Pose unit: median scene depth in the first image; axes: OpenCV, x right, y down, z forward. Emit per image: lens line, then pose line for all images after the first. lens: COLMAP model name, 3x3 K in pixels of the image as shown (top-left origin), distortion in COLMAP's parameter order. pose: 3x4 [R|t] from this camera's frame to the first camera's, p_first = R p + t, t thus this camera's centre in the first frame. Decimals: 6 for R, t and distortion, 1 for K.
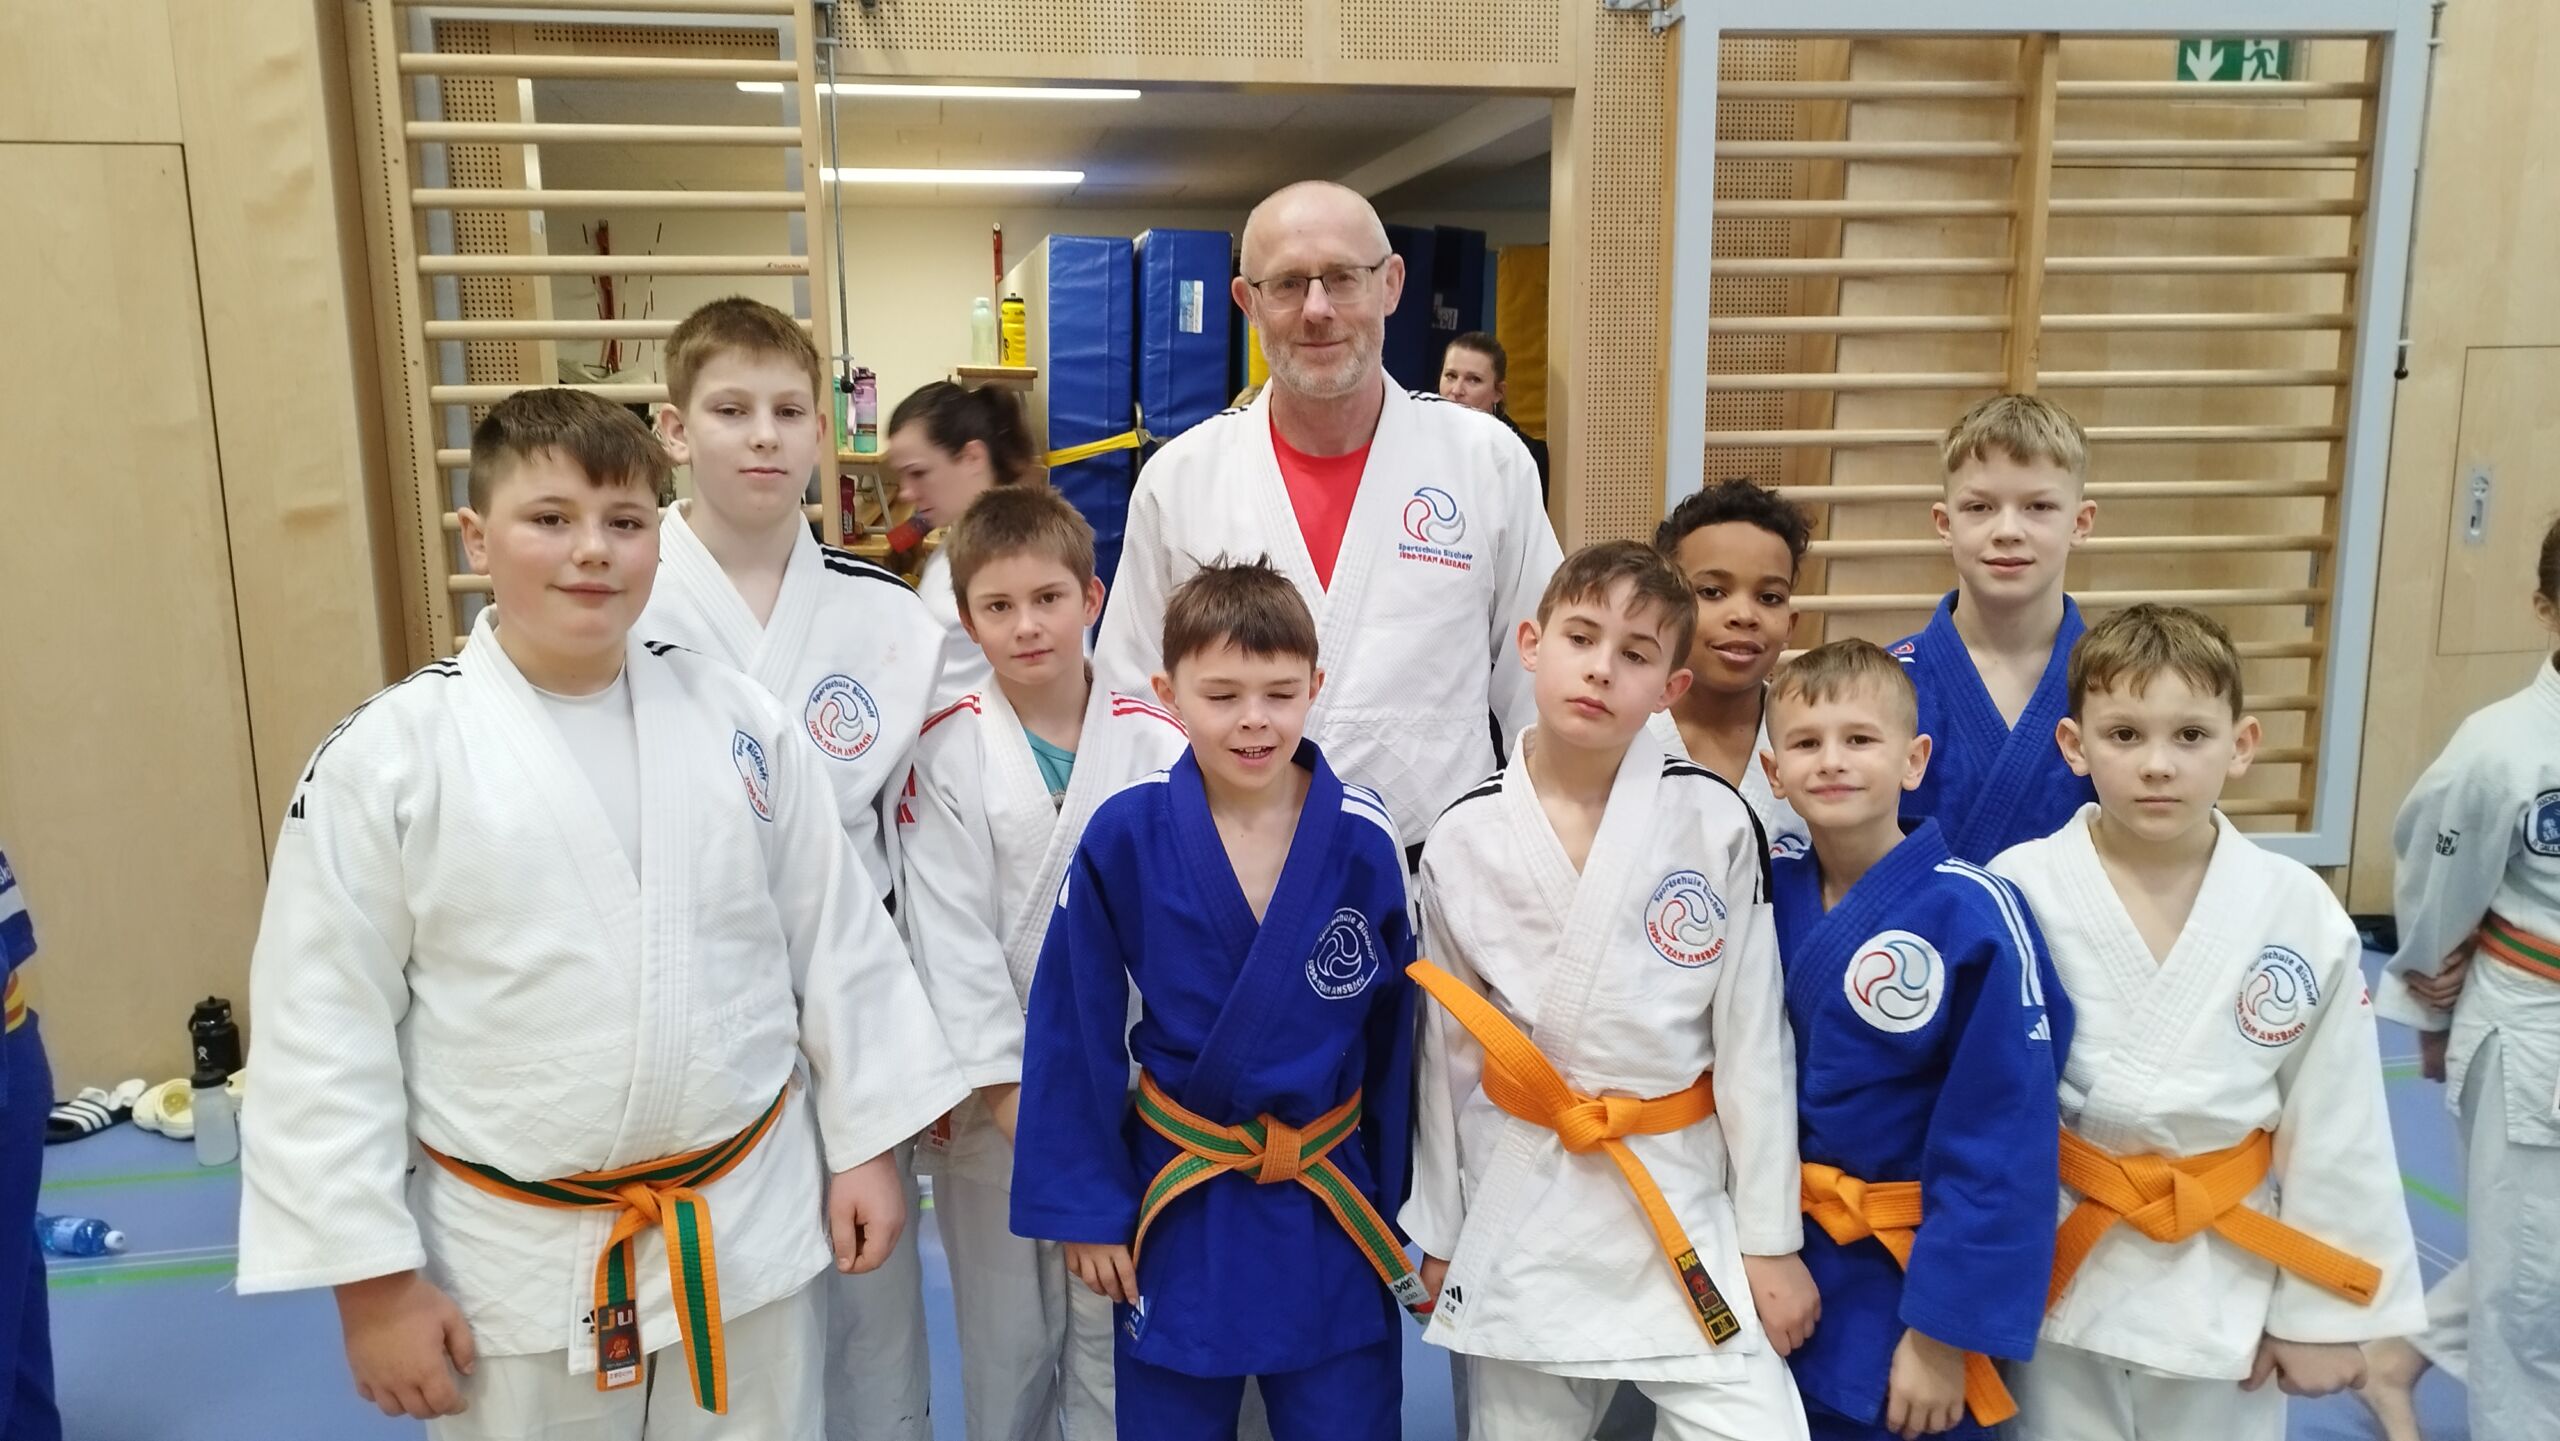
lens RADIAL K [[1849.5, 0, 1280.0], [0, 1849.5, 720.5], [0, 0, 1]] dist [0.015494, -0.000235]
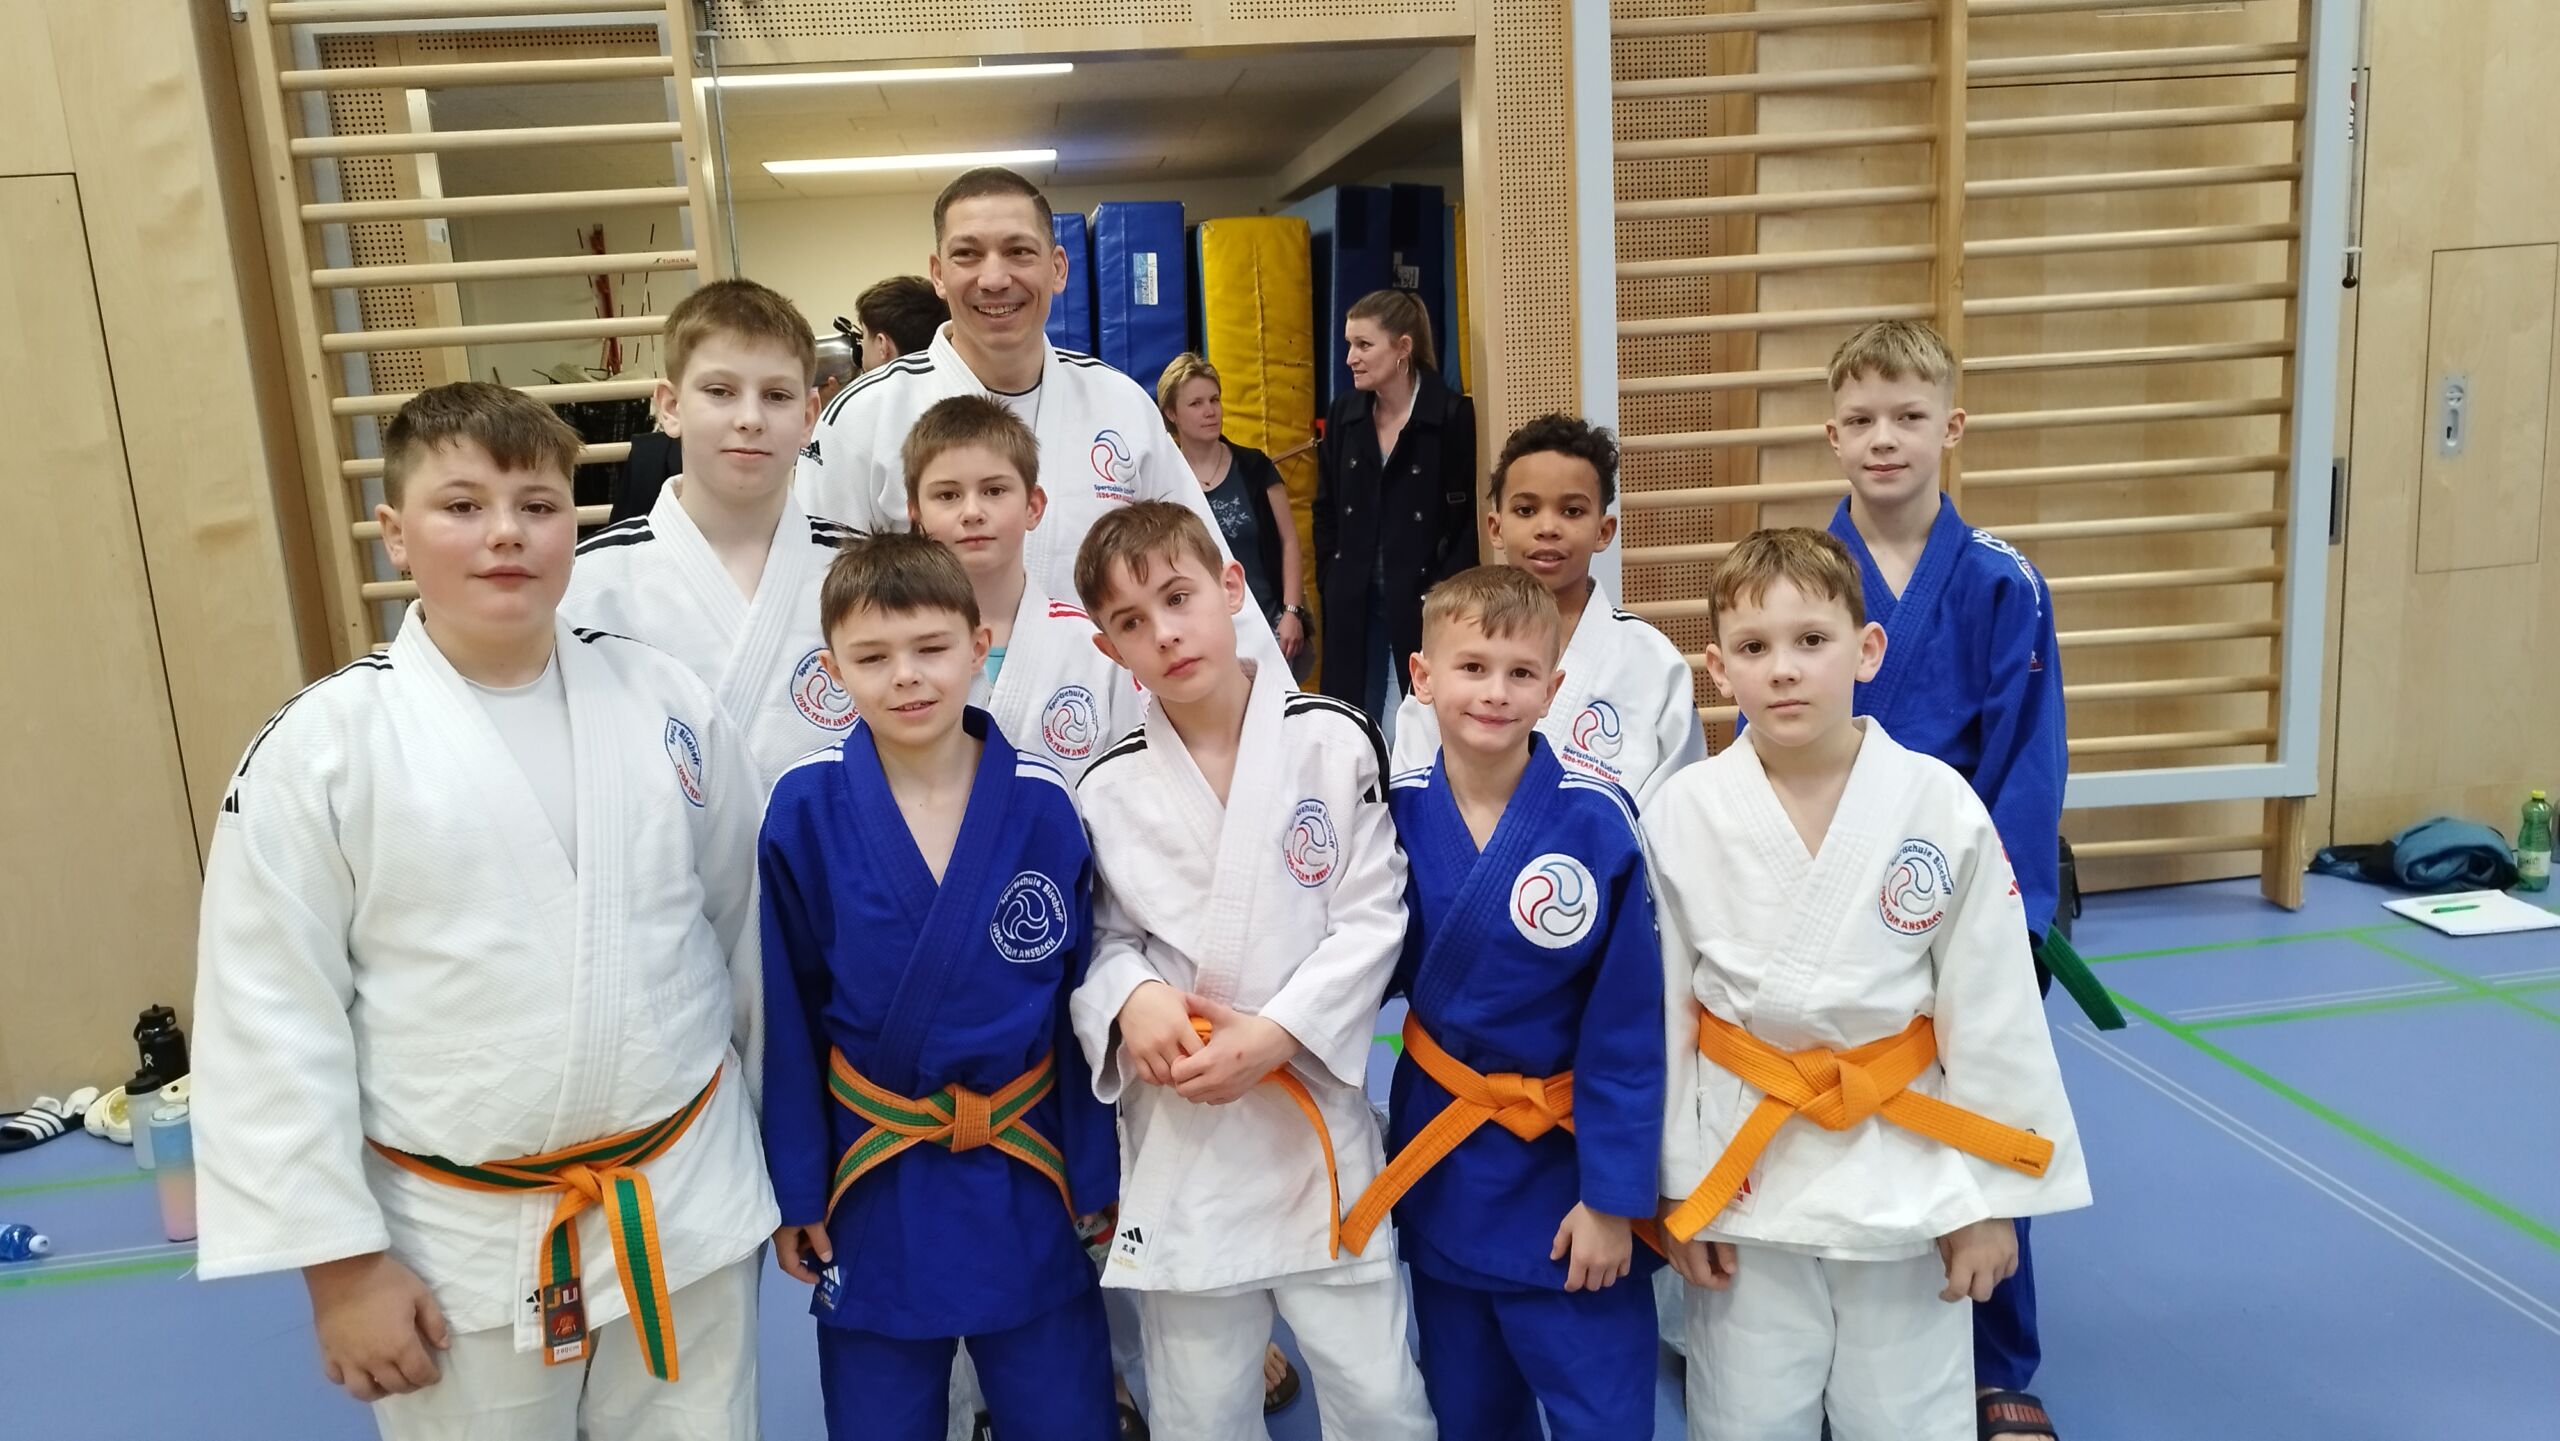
lens RADIAL K [[1849.5, 0, 1280.0], [0, 1849.5, 720.5], [0, 0, 1]] dist [0.015494, -0.000235]
pose [[0.997322, -0.038055, -0.062460, 0.110394], [0.039030, 0.999133, 0.014468, 0.004703], [0.061855, -0.016867, 0.997943, 0.003233]]
